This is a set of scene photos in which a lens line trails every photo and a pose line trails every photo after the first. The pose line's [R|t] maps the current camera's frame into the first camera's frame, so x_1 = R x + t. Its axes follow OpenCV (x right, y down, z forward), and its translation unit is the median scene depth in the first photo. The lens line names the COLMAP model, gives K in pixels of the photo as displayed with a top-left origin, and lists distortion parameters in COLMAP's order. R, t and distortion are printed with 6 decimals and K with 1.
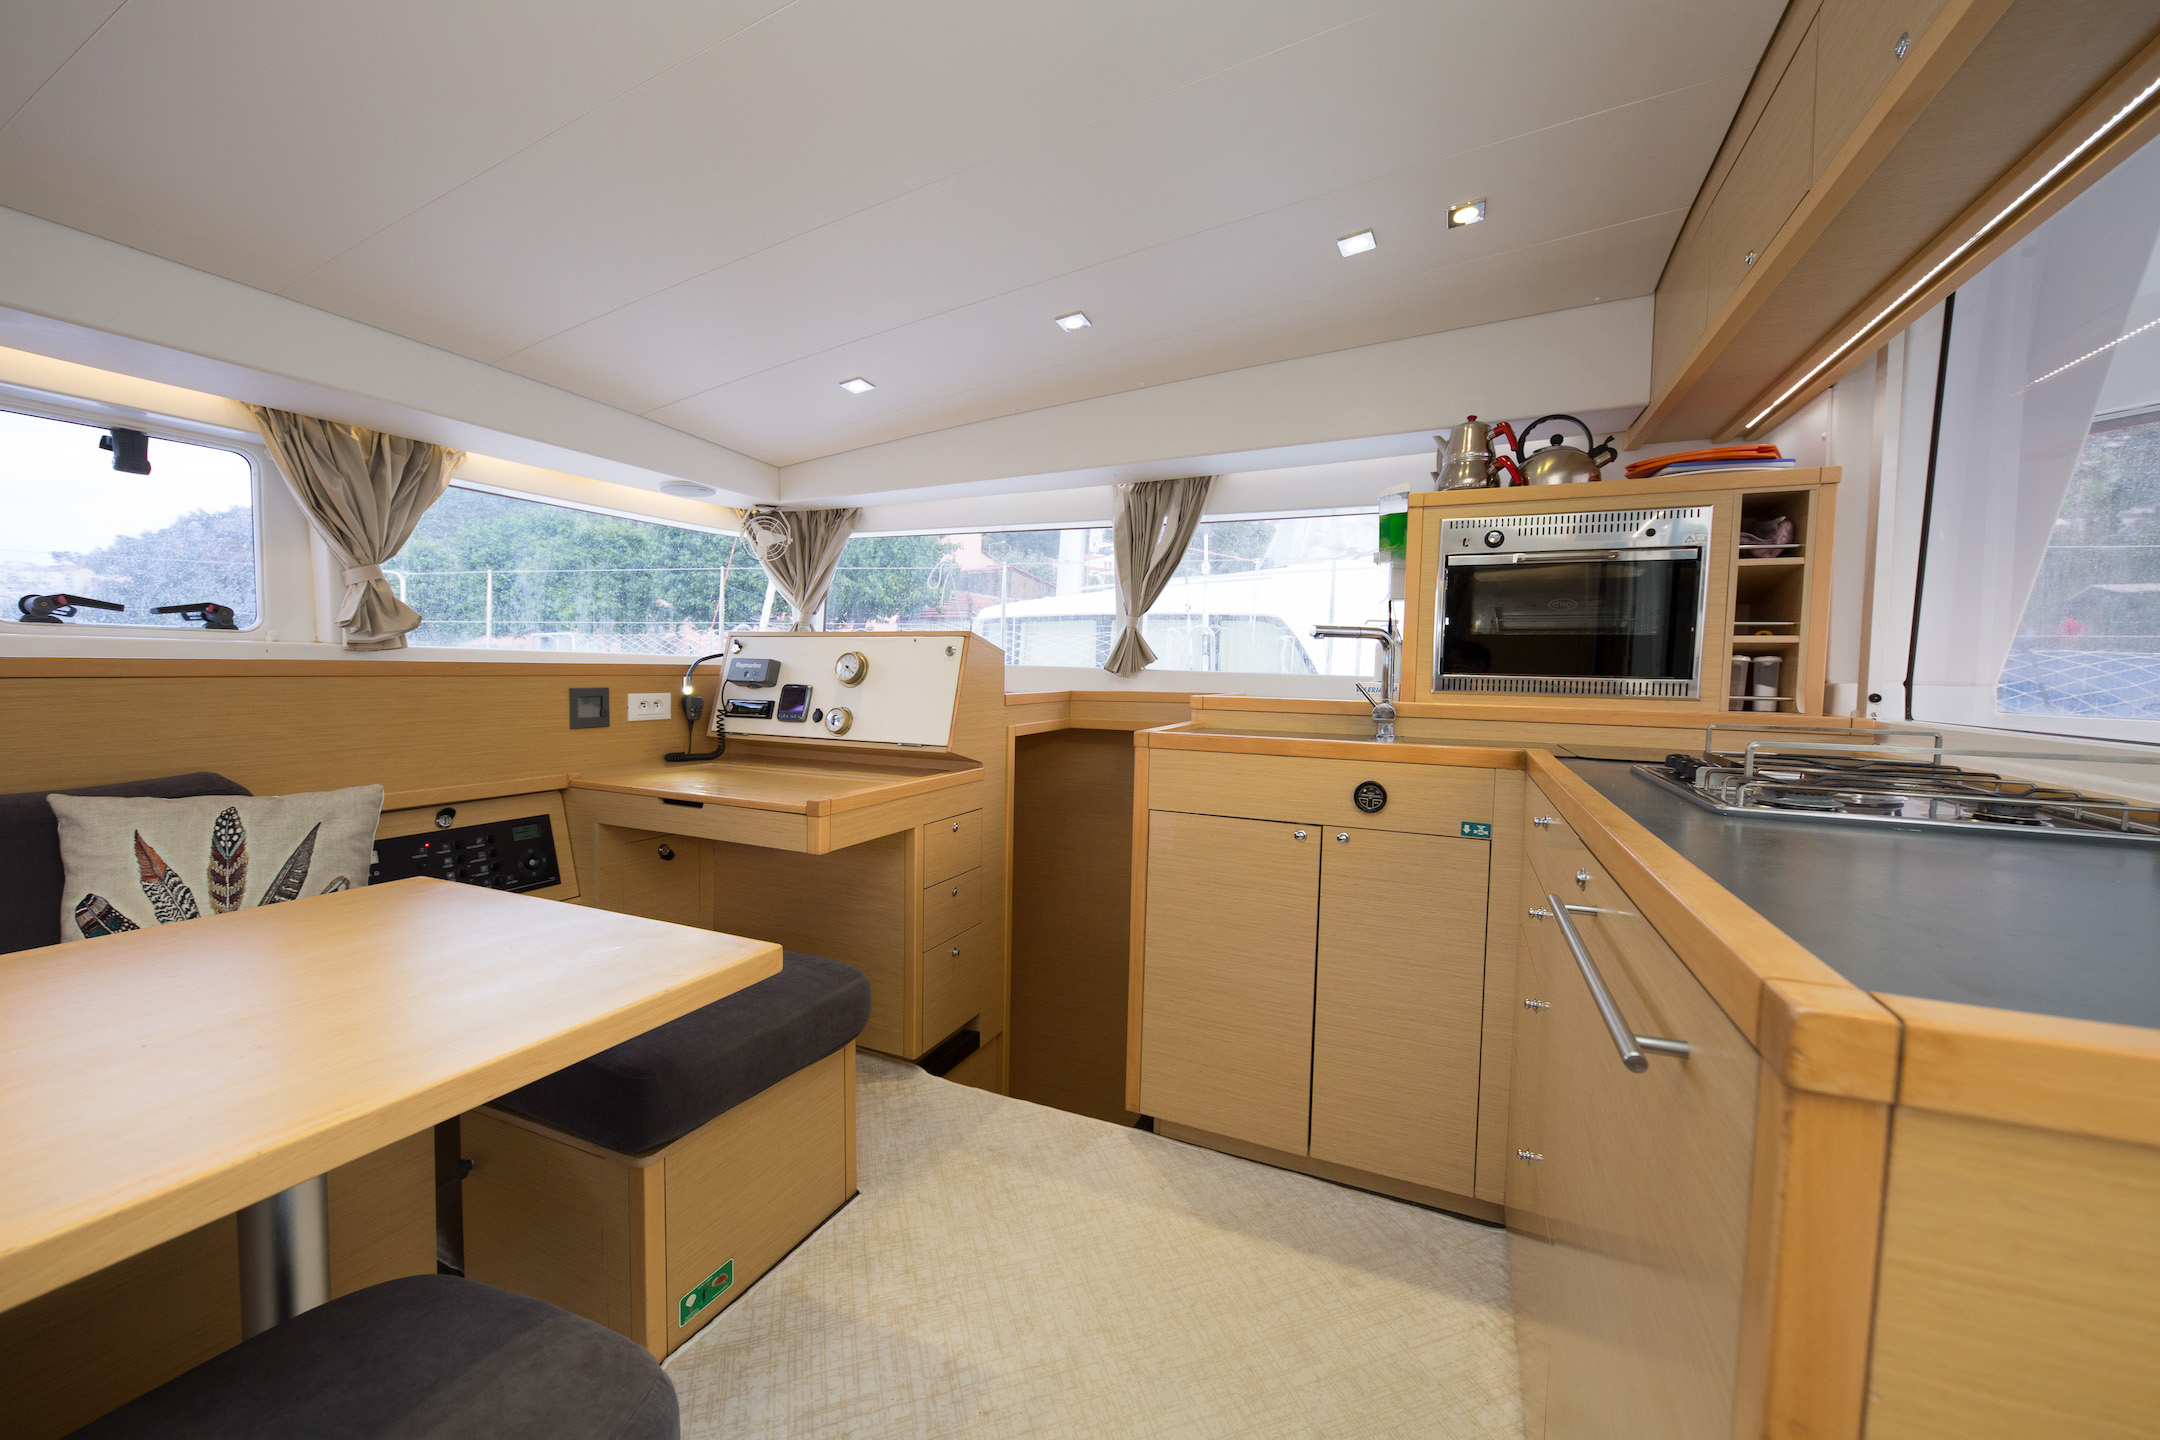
lens RADIAL K [[832.4, 0, 1080.0], [0, 832.4, 720.0], [0, 0, 1]] dist [-0.000023, -0.000008]
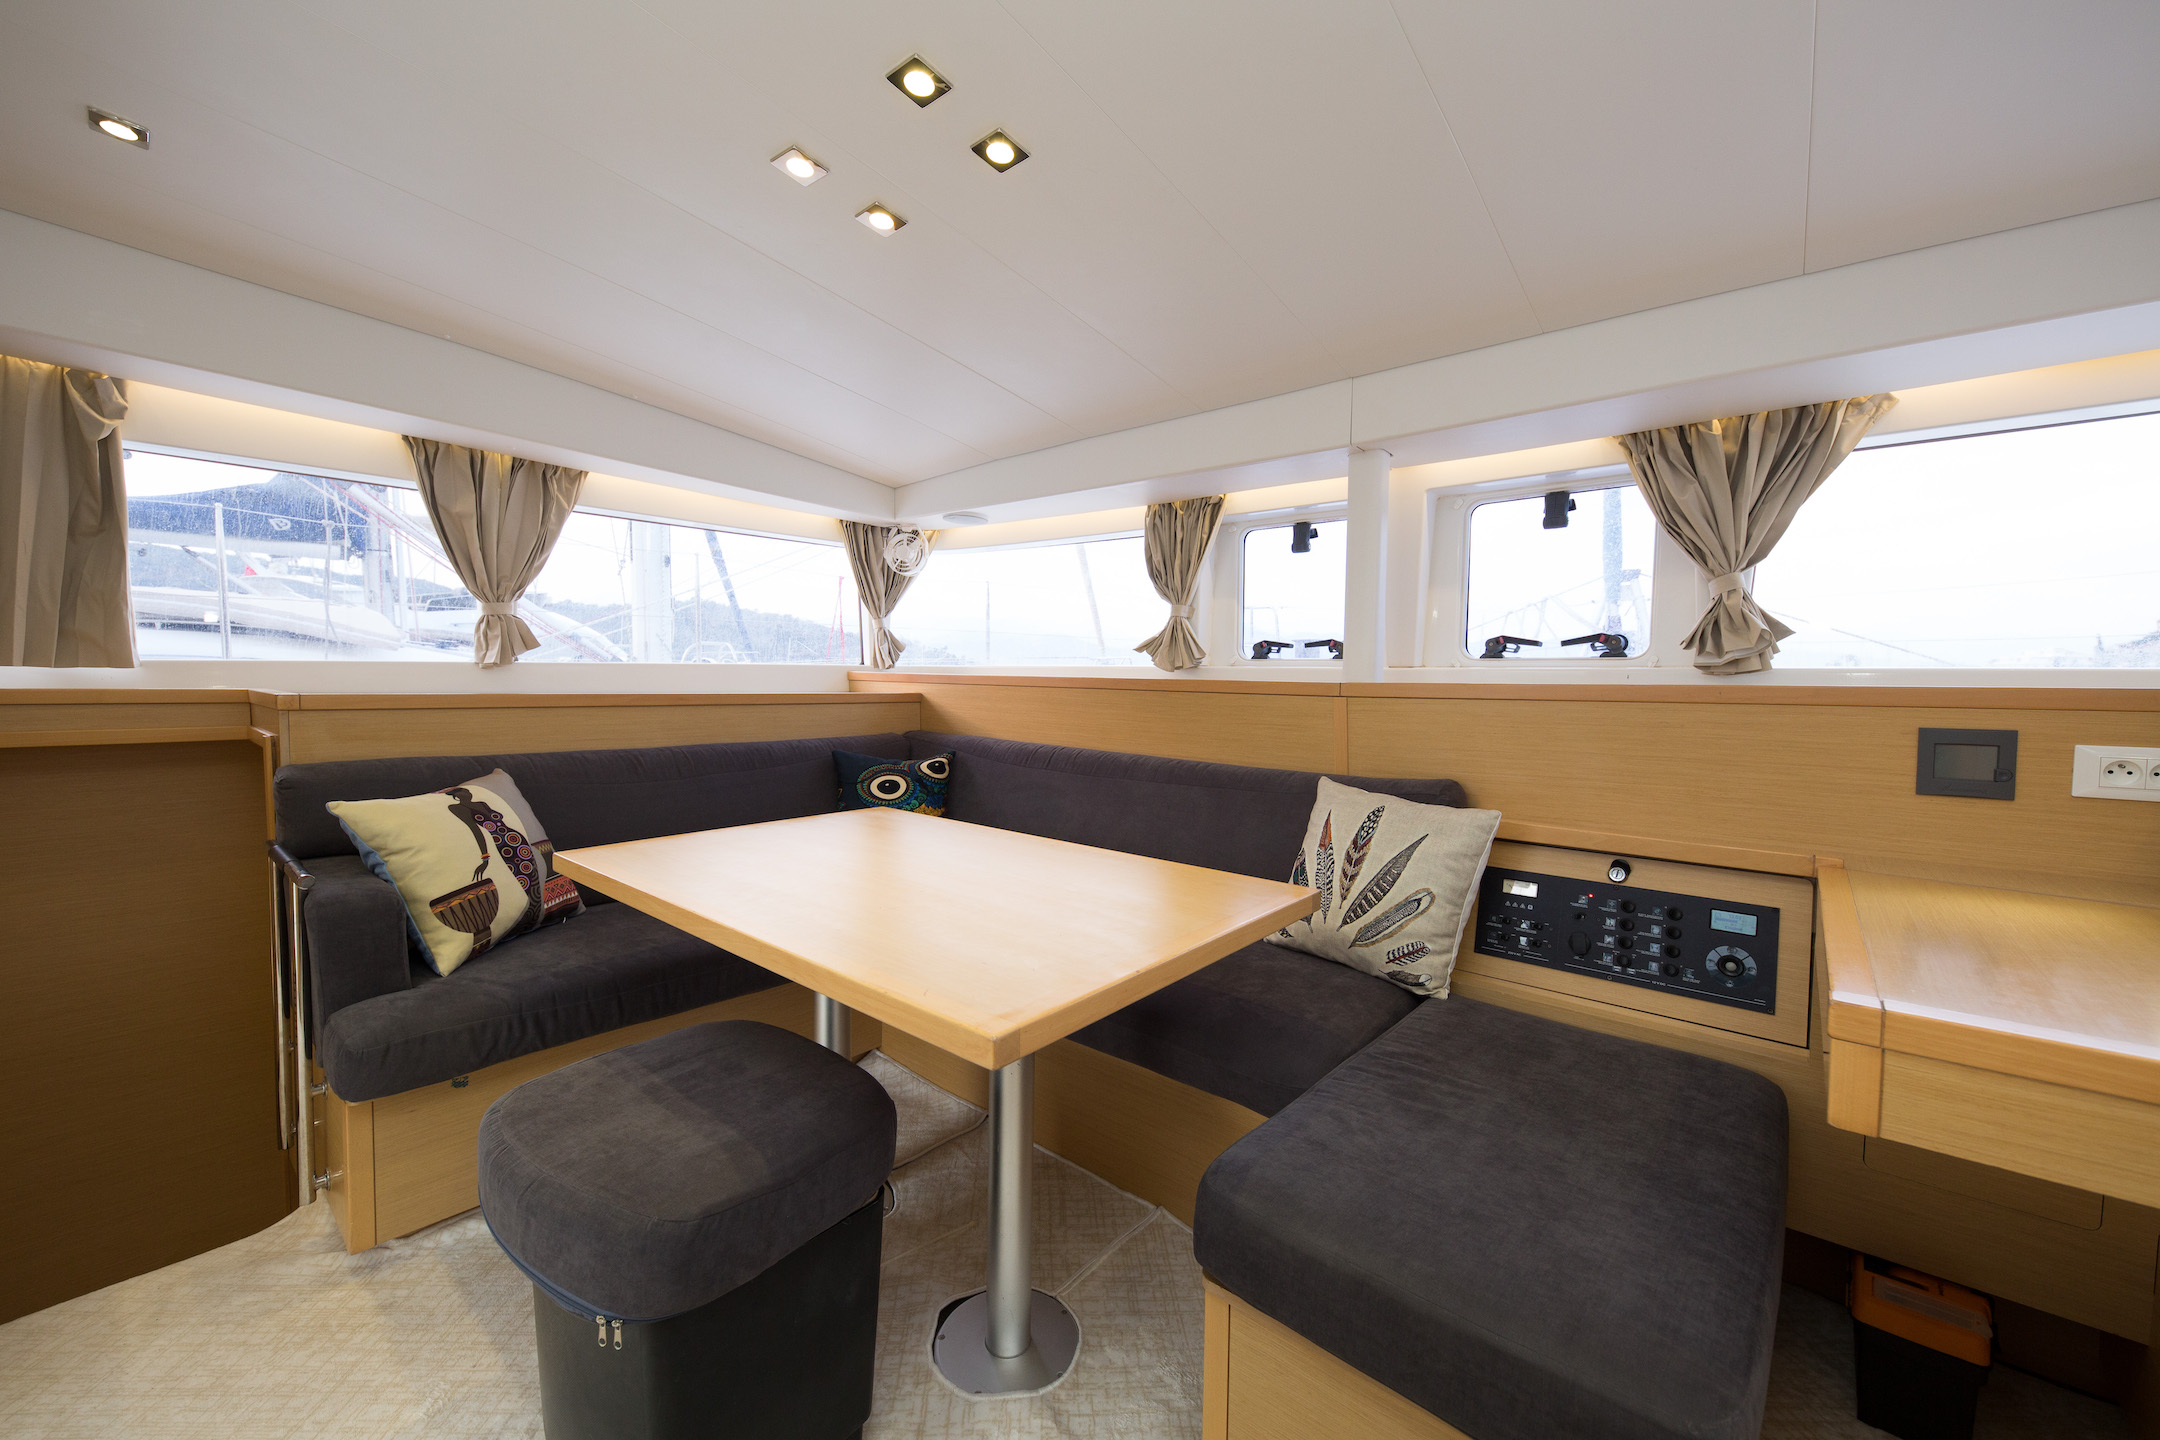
lens RADIAL K [[832.4, 0, 1080.0], [0, 832.4, 720.0], [0, 0, 1]] dist [-0.000023, -0.000008]
pose [[-0.294324, 0.028929, -0.955268, 0.429647], [-0.069983, 0.996206, 0.051731, -0.085566], [0.953140, 0.082078, -0.291183, 1.559320]]
